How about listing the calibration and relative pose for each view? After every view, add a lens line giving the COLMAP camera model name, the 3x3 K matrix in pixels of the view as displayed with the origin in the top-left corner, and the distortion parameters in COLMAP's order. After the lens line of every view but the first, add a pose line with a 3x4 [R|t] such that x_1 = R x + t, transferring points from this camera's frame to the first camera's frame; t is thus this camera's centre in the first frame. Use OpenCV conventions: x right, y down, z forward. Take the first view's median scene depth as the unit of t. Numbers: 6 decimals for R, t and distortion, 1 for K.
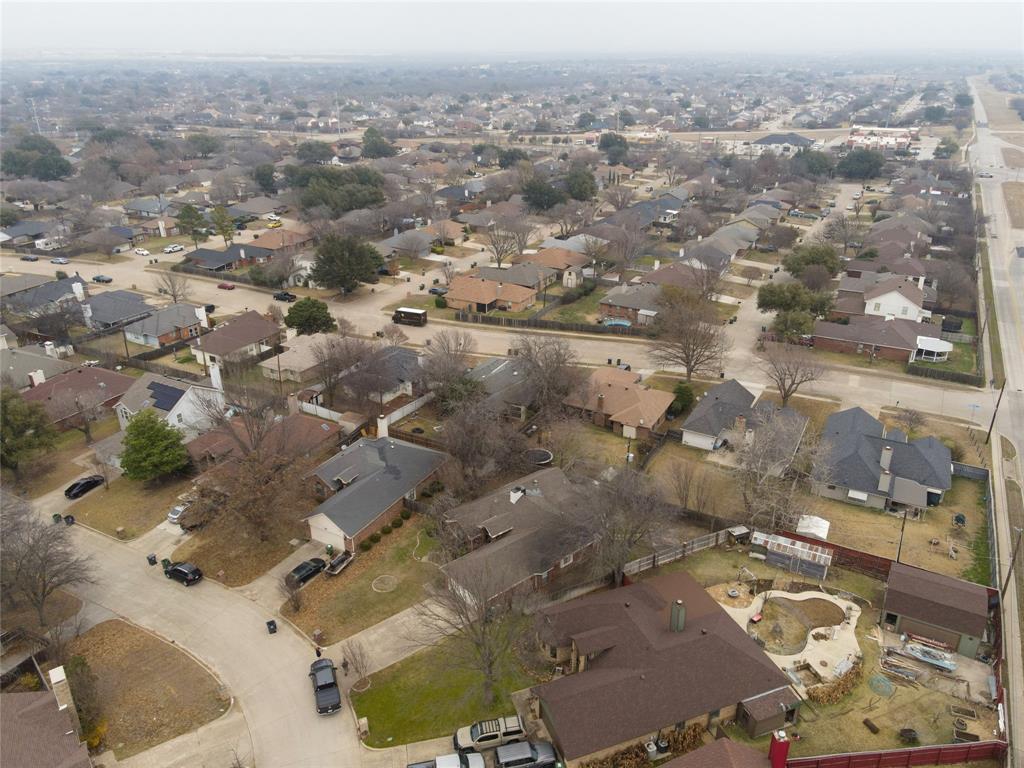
lens RADIAL K [[727.7, 0, 512.0], [0, 727.7, 384.0], [0, 0, 1]] dist [0.028769, -0.002432]
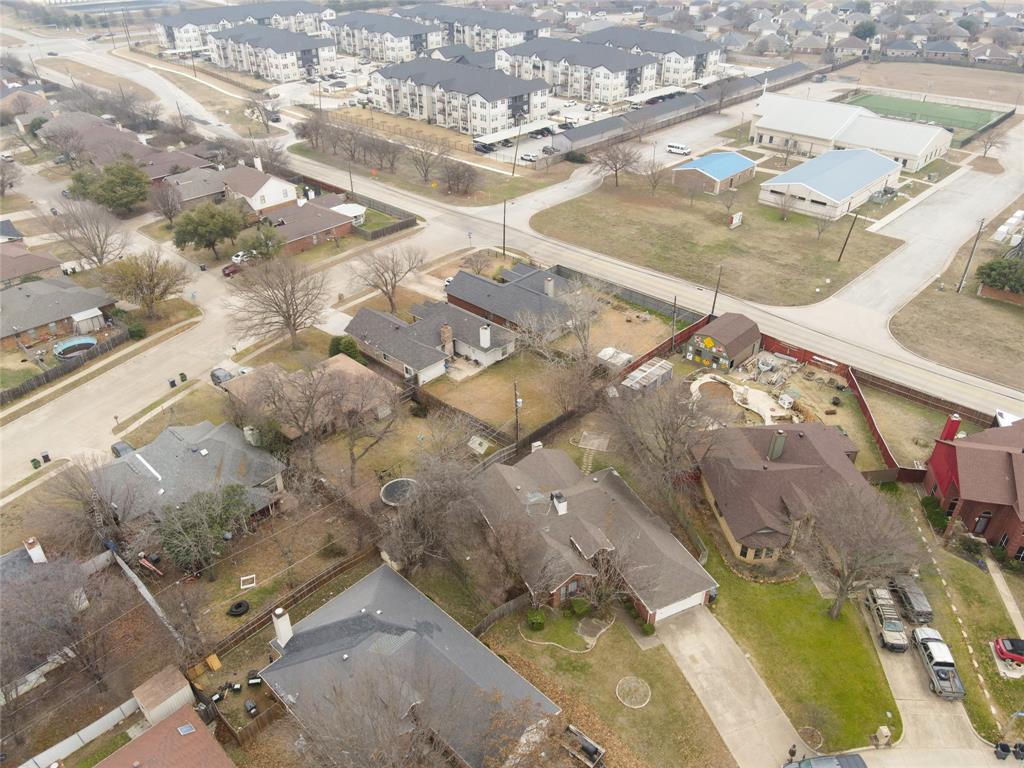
lens RADIAL K [[727.7, 0, 512.0], [0, 727.7, 384.0], [0, 0, 1]] dist [0.028769, -0.002432]
pose [[0.282913, -0.539979, 0.792706, -0.408253], [0.417592, 0.813373, 0.405020, -0.216995], [-0.863468, 0.216443, 0.455604, 0.448645]]
